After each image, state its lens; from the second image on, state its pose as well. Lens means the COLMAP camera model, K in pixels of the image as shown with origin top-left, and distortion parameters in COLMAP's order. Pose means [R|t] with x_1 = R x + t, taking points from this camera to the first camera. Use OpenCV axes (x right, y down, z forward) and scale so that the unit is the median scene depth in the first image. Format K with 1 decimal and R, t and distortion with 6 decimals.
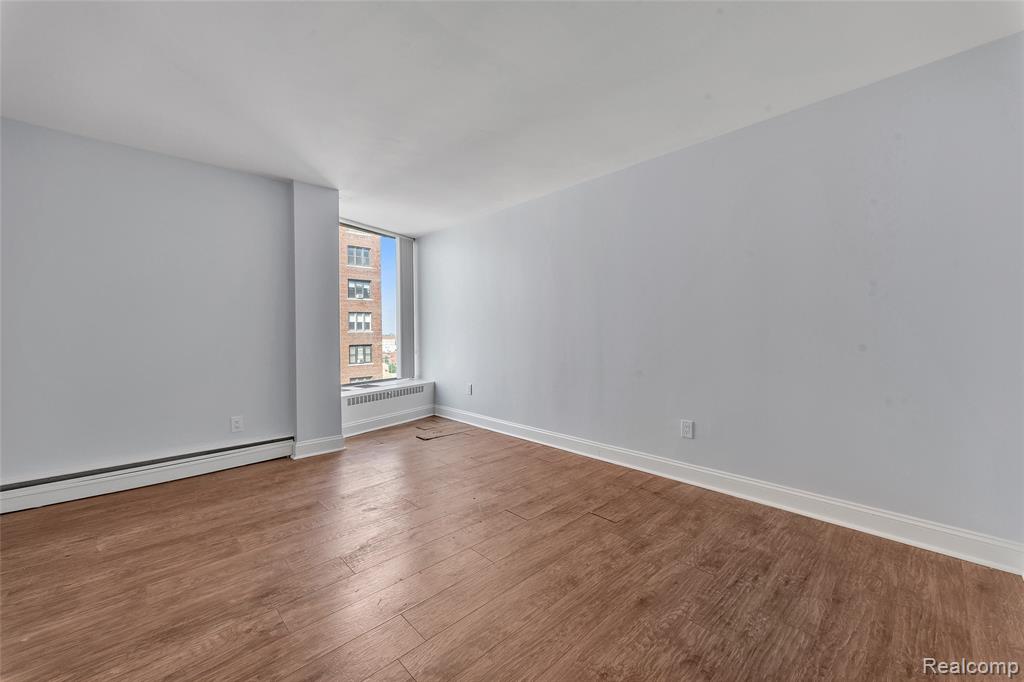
lens RADIAL K [[400.2, 0, 511.0], [0, 400.2, 338.6], [0, 0, 1]] dist [0.008277, -0.000317]
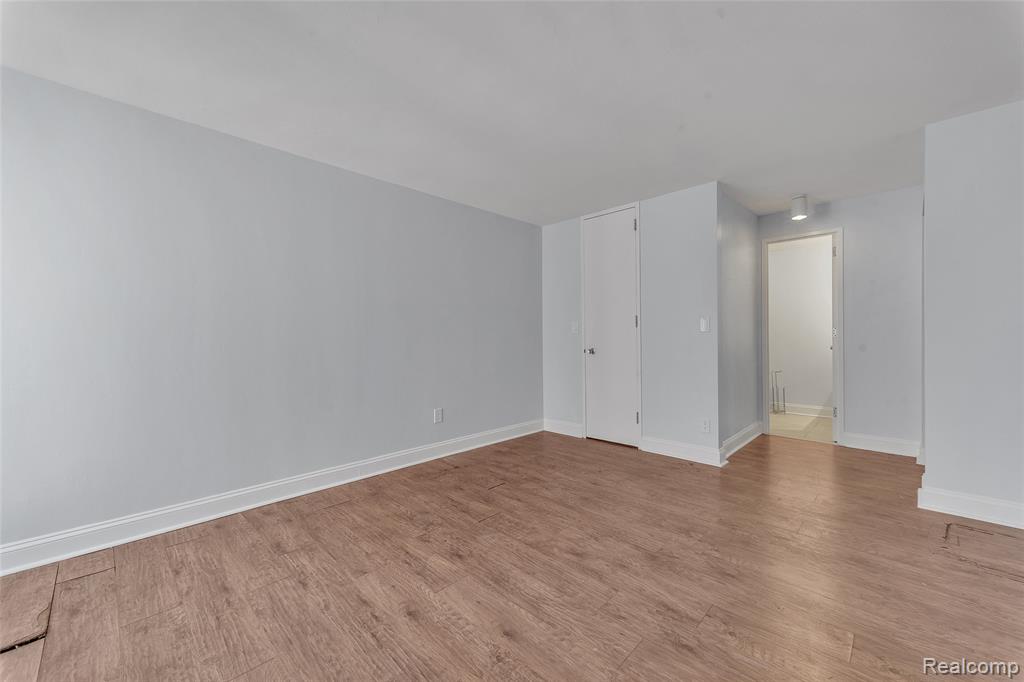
lens RADIAL K [[400.2, 0, 512.7], [0, 400.2, 341.8], [0, 0, 1]] dist [0.008277, -0.000317]
pose [[-0.039505, -0.004093, 0.999211, -0.935268], [0.027639, 0.999605, 0.005187, -0.009695], [-0.998837, 0.027822, -0.039376, 0.899943]]
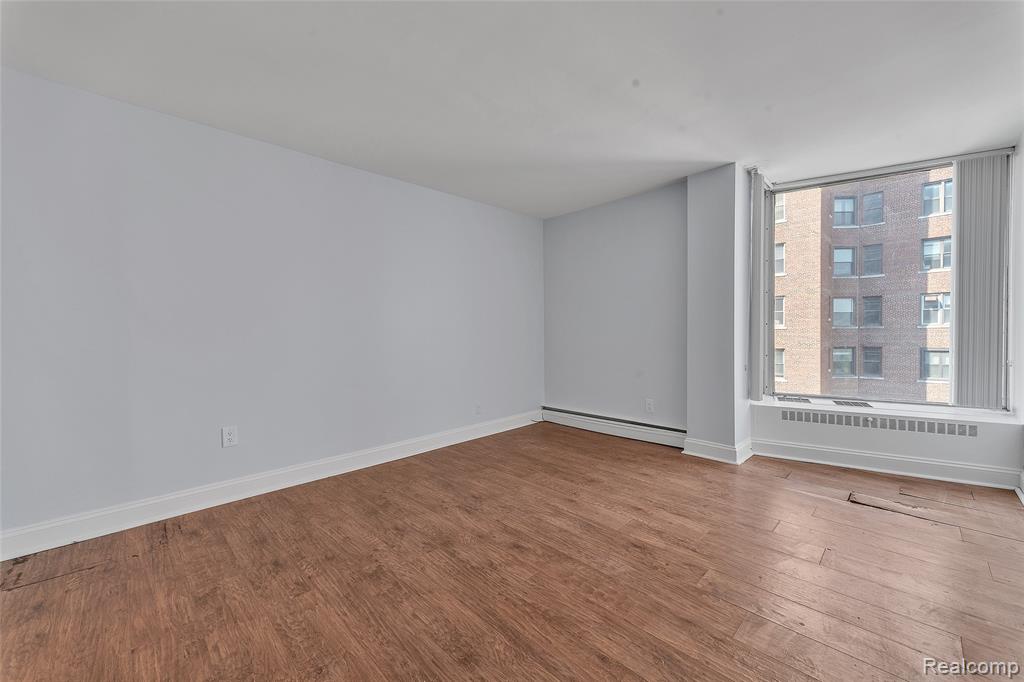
lens RADIAL K [[400.2, 0, 510.3], [0, 400.2, 334.6], [0, 0, 1]] dist [0.008277, -0.000317]
pose [[0.017169, 0.015565, -0.999731, 0.614645], [-0.008647, 0.999844, 0.015418, -0.013784], [0.999815, 0.008380, 0.017301, 0.721975]]
